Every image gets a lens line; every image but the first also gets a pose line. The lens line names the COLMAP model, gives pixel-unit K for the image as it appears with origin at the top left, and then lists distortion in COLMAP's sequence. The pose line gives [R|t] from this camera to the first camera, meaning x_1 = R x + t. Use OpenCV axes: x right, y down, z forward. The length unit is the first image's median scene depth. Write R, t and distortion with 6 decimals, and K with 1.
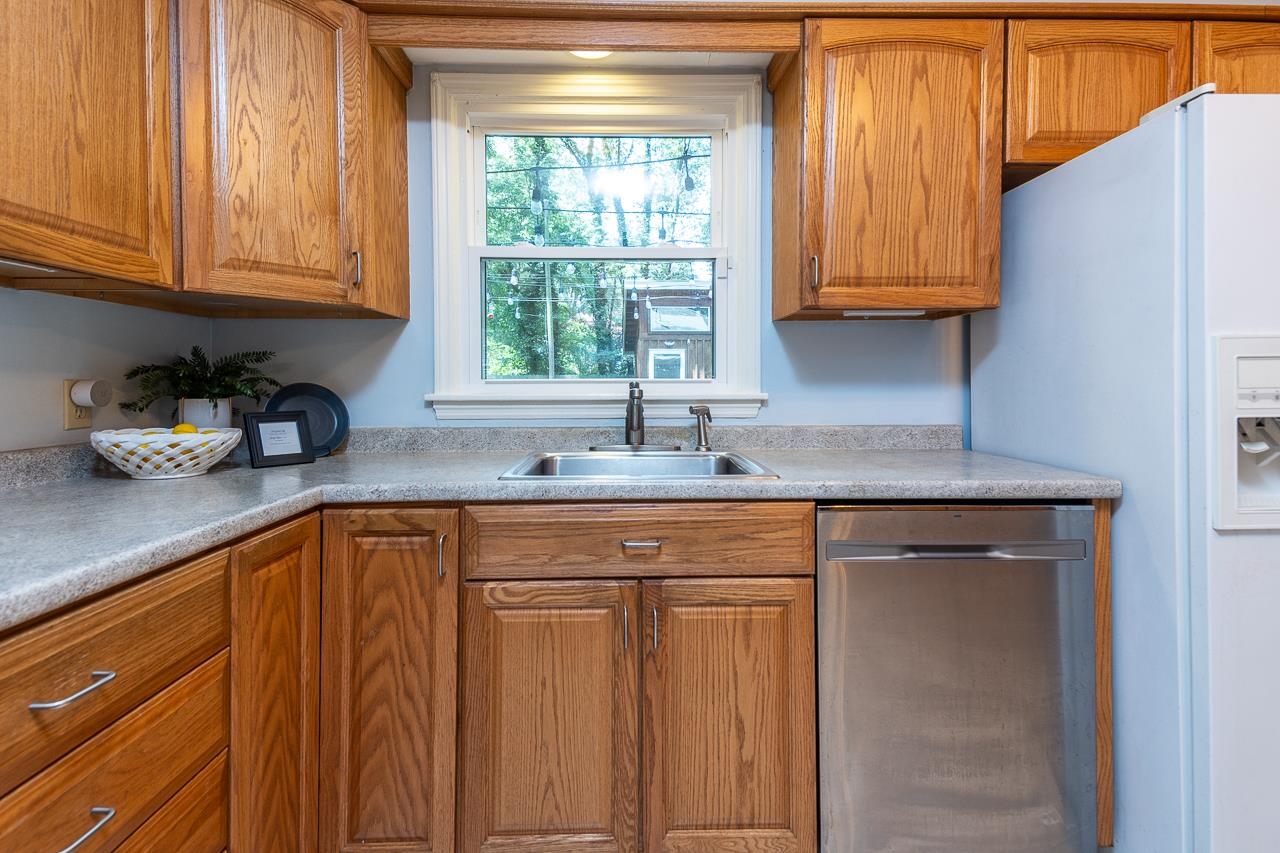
lens RADIAL K [[611.9, 0, 632.5], [0, 611.9, 388.9], [0, 0, 1]] dist [0.050950, -0.020719]
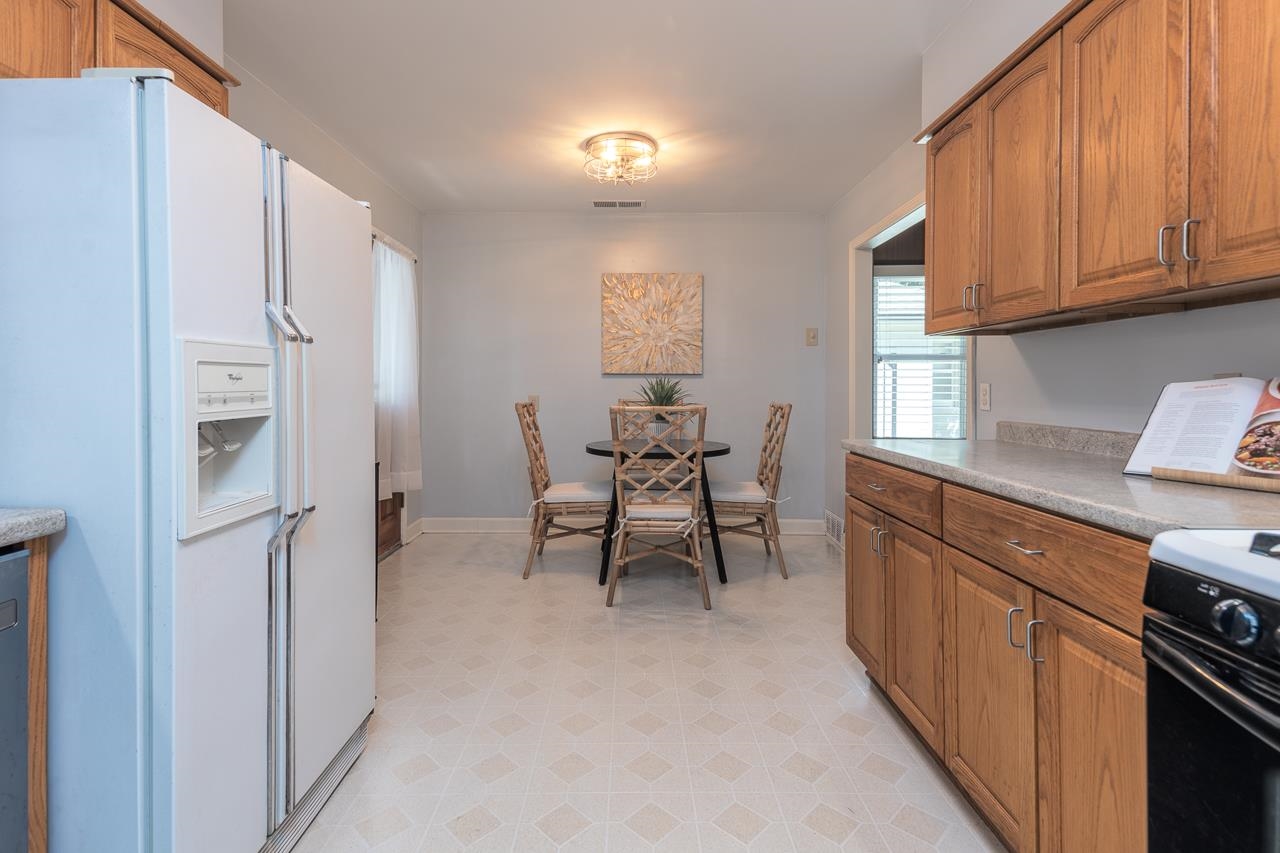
lens RADIAL K [[611.9, 0, 635.3], [0, 611.9, 388.9], [0, 0, 1]] dist [0.050950, -0.020719]
pose [[0.026841, -0.001778, 0.999638, -0.005993], [0.008854, 0.999960, 0.001541, -0.002248], [-0.999601, 0.008809, 0.026856, 0.240067]]
